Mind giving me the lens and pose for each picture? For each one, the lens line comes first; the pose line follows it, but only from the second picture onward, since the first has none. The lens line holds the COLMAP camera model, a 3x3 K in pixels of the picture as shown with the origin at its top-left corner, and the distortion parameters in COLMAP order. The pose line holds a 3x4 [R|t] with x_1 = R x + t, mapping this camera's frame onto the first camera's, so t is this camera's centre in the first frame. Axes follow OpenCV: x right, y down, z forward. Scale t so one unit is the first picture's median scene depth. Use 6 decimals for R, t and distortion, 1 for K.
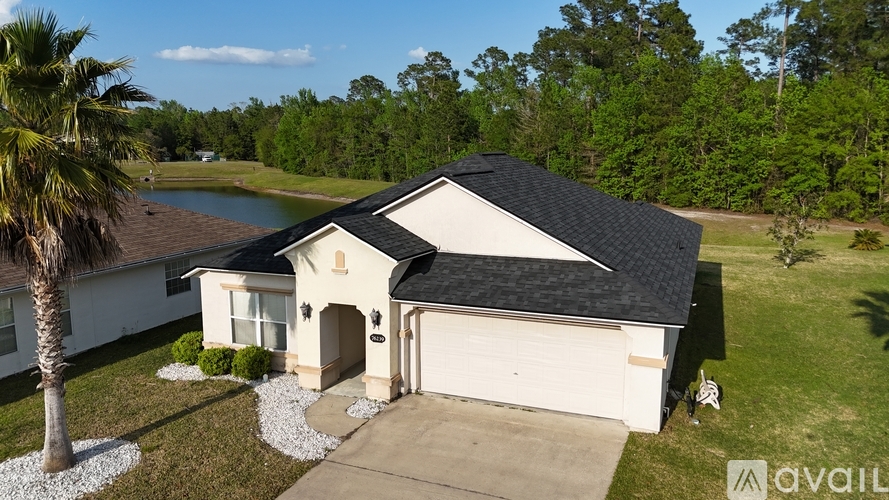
lens RADIAL K [[648.6, 0, 446.0], [0, 648.6, 248.1], [0, 0, 1]] dist [0.032898, -0.007776]
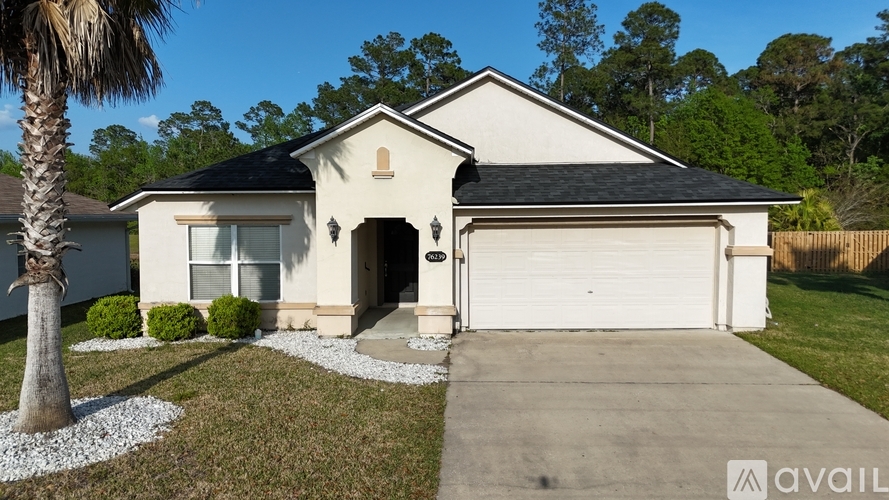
lens RADIAL K [[648.6, 0, 444.4], [0, 648.6, 251.3], [0, 0, 1]] dist [0.032898, -0.007776]
pose [[0.930164, -0.018174, 0.366694, -0.372663], [0.056877, 0.993849, -0.095019, 0.200675], [-0.362712, 0.109240, 0.925477, 0.247733]]
